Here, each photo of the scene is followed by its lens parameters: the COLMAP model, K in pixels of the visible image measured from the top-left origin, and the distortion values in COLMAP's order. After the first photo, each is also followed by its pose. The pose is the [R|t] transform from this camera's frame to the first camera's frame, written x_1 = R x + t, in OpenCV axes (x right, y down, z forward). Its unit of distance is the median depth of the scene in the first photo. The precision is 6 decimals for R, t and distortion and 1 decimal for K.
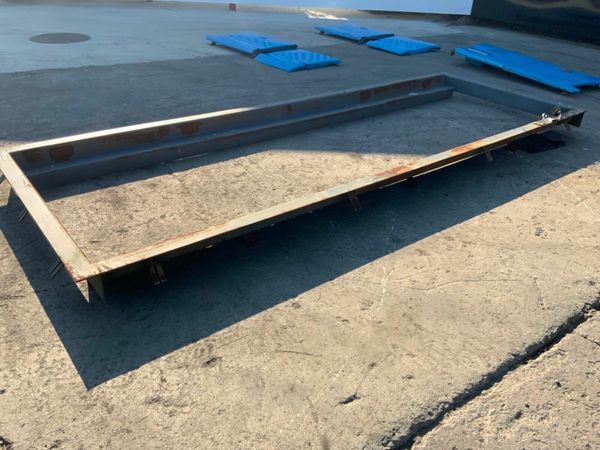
lens RADIAL K [[496.0, 0, 300.0], [0, 496.0, 225.0], [0, 0, 1]] dist [0.097247, -0.195286]
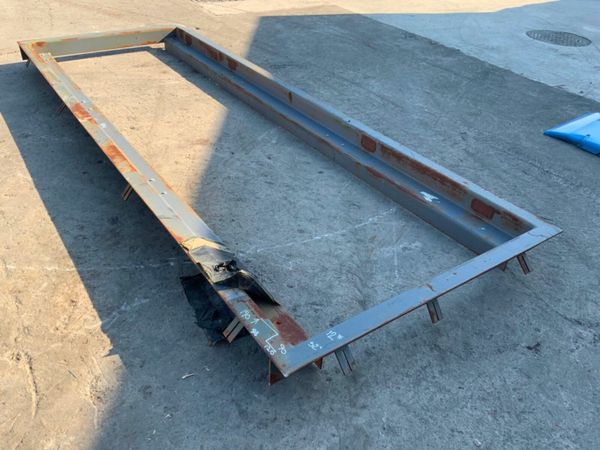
lens RADIAL K [[496.0, 0, 300.0], [0, 496.0, 225.0], [0, 0, 1]] dist [0.097247, -0.195286]
pose [[-0.066748, 0.520565, -0.851209, 1.178459], [-0.544304, 0.695993, 0.468323, -0.685209], [0.836228, 0.494577, 0.236889, 1.234956]]
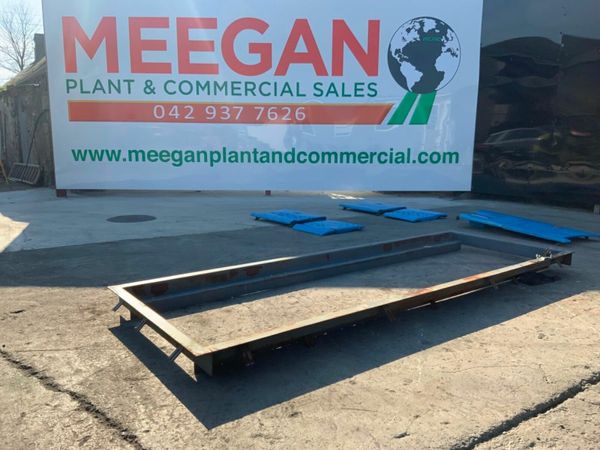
lens RADIAL K [[496.0, 0, 300.0], [0, 496.0, 225.0], [0, 0, 1]] dist [0.097247, -0.195286]
pose [[0.998661, -0.037856, -0.035245, -0.059673], [0.023294, 0.937579, -0.346991, 0.162737], [0.046181, 0.345705, 0.937206, -0.262629]]
